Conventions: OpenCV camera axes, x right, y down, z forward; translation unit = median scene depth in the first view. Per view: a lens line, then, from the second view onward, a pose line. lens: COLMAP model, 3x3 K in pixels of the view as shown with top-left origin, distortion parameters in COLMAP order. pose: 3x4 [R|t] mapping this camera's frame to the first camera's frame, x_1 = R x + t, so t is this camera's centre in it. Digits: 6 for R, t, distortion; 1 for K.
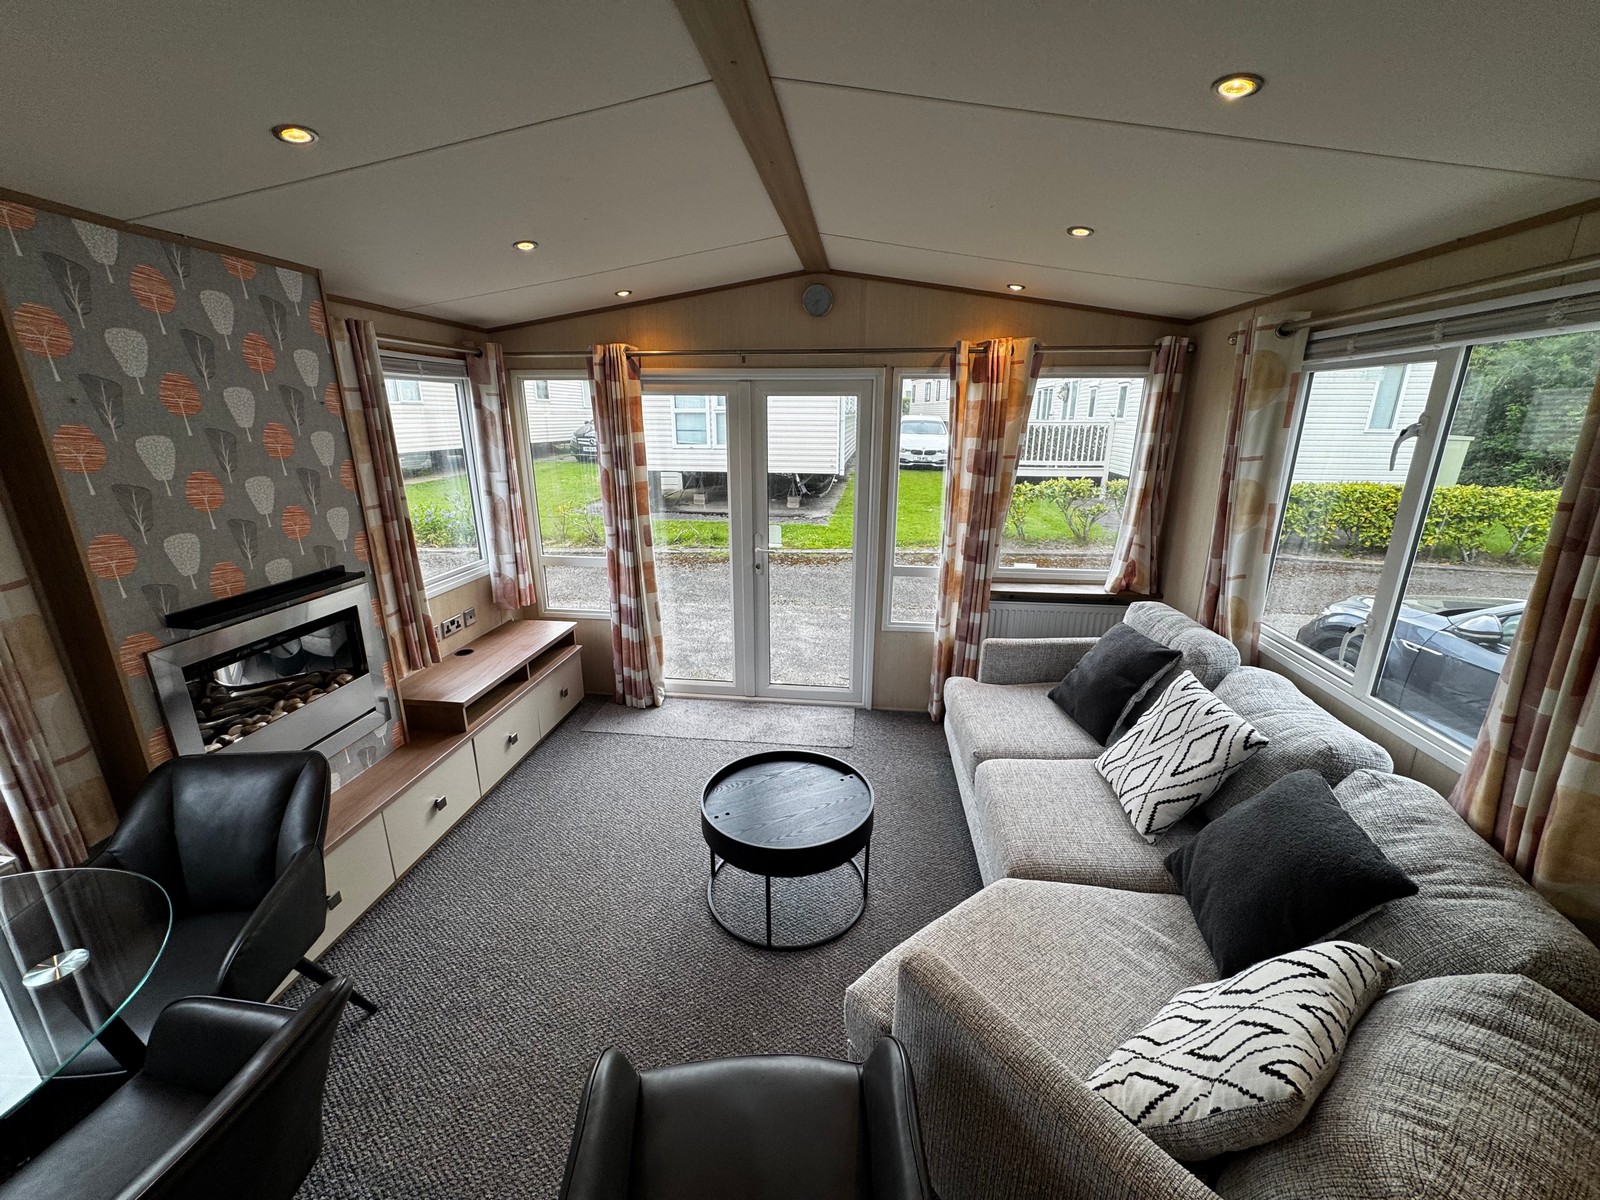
lens RADIAL K [[636.7, 0, 797.7], [0, 636.7, 601.5], [0, 0, 1]] dist [-0.002686, 0.000074]
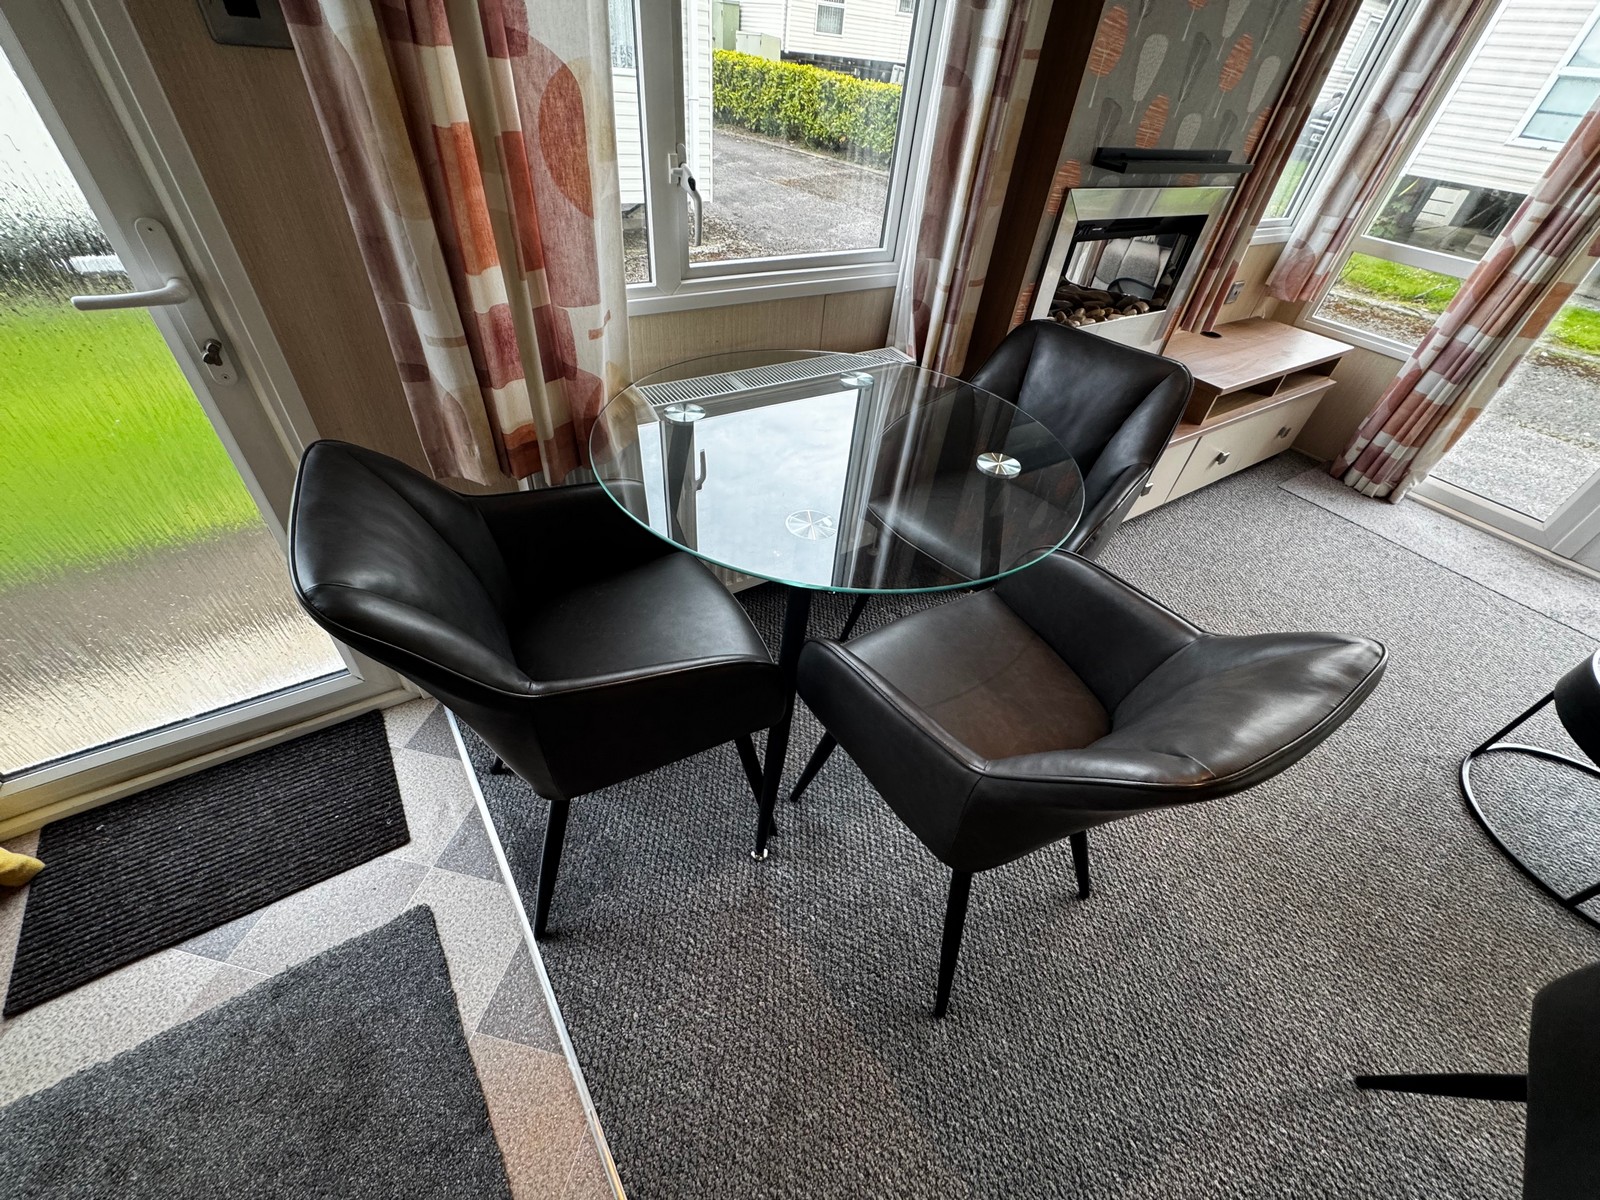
lens RADIAL K [[636.7, 0, 796.2], [0, 636.7, 597.5], [0, 0, 1]] dist [-0.002686, 0.000074]
pose [[0.647721, 0.540809, -0.536640, -0.321729], [-0.293118, 0.827040, 0.479673, 0.160387], [0.703235, -0.153396, 0.694212, 0.012875]]
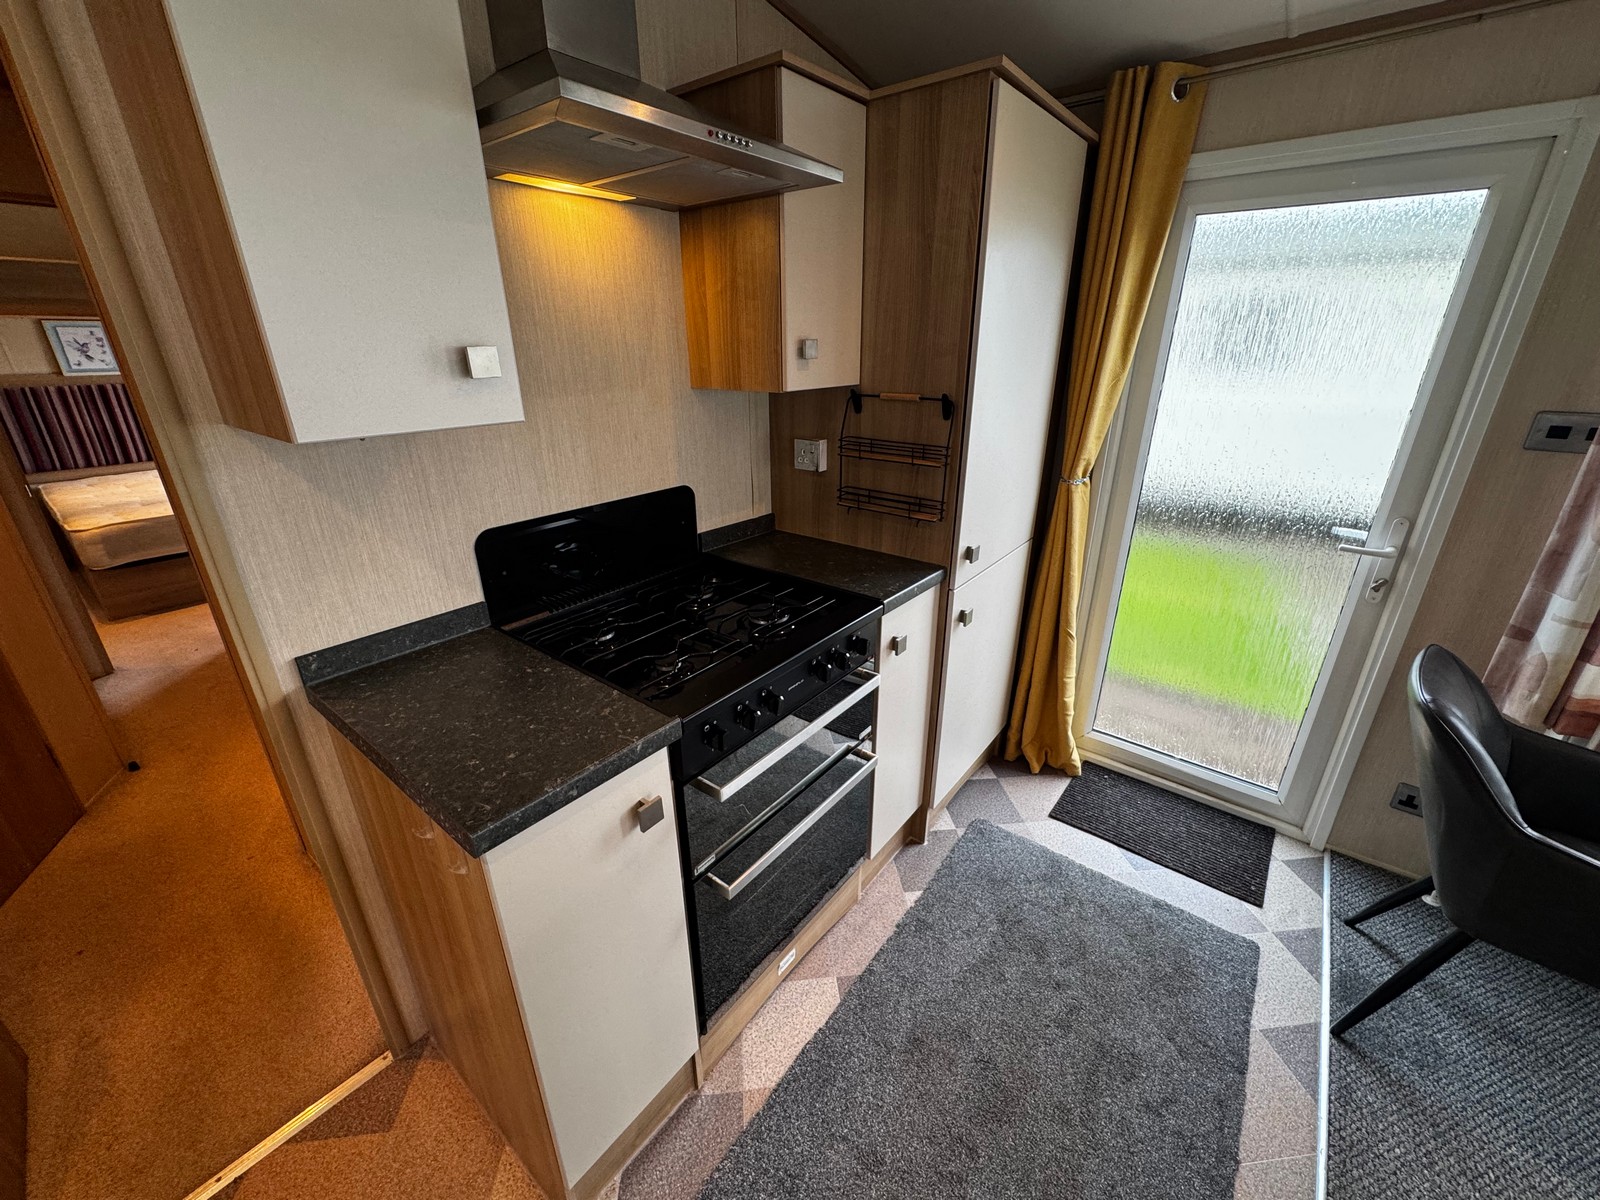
lens RADIAL K [[636.7, 0, 798.6], [0, 636.7, 603.5], [0, 0, 1]] dist [-0.002686, 0.000074]
pose [[-0.526076, 0.320859, -0.787588, 0.024207], [-0.242229, 0.831203, 0.500426, 0.155172], [0.815211, 0.454039, -0.359554, -0.200071]]
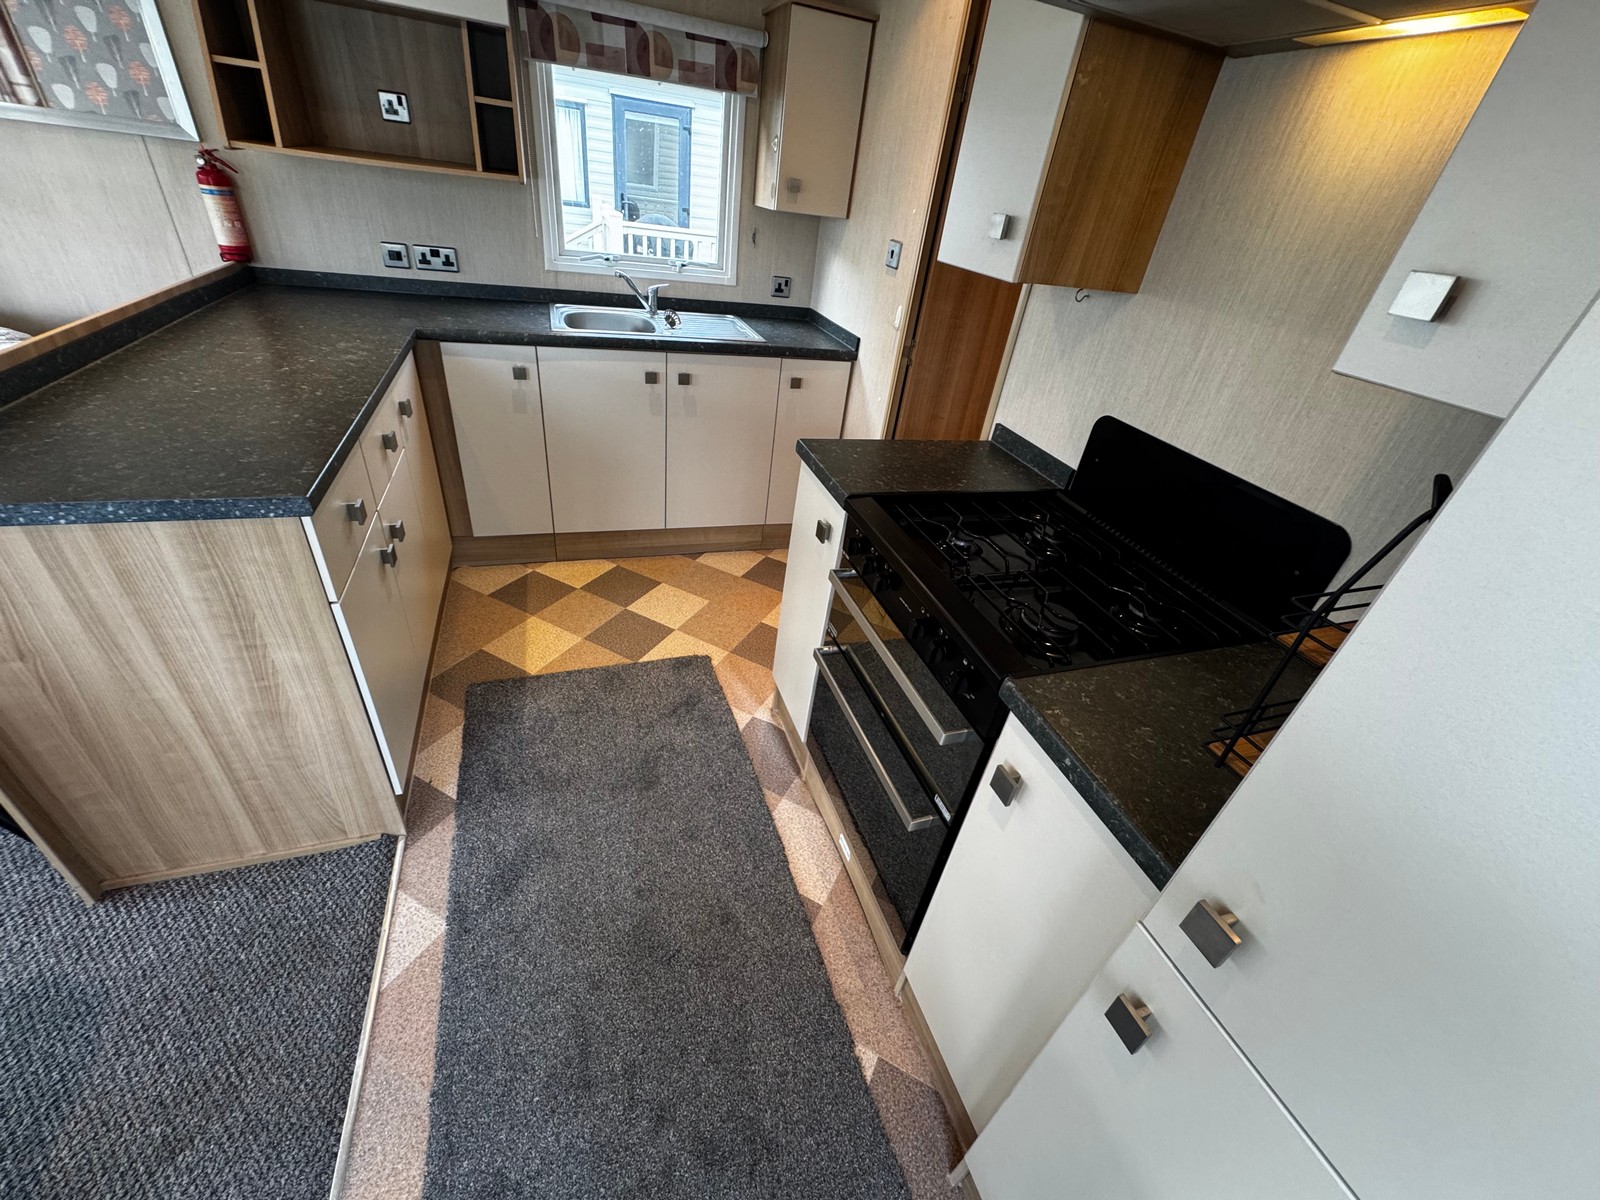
lens RADIAL K [[636.7, 0, 800.0], [0, 636.7, 599.8], [0, 0, 1]] dist [-0.002686, 0.000074]
pose [[-0.426372, -0.544329, 0.722435, -0.656828], [0.137731, 0.750290, 0.646603, 0.140884], [-0.894000, 0.375195, -0.244932, -0.168047]]
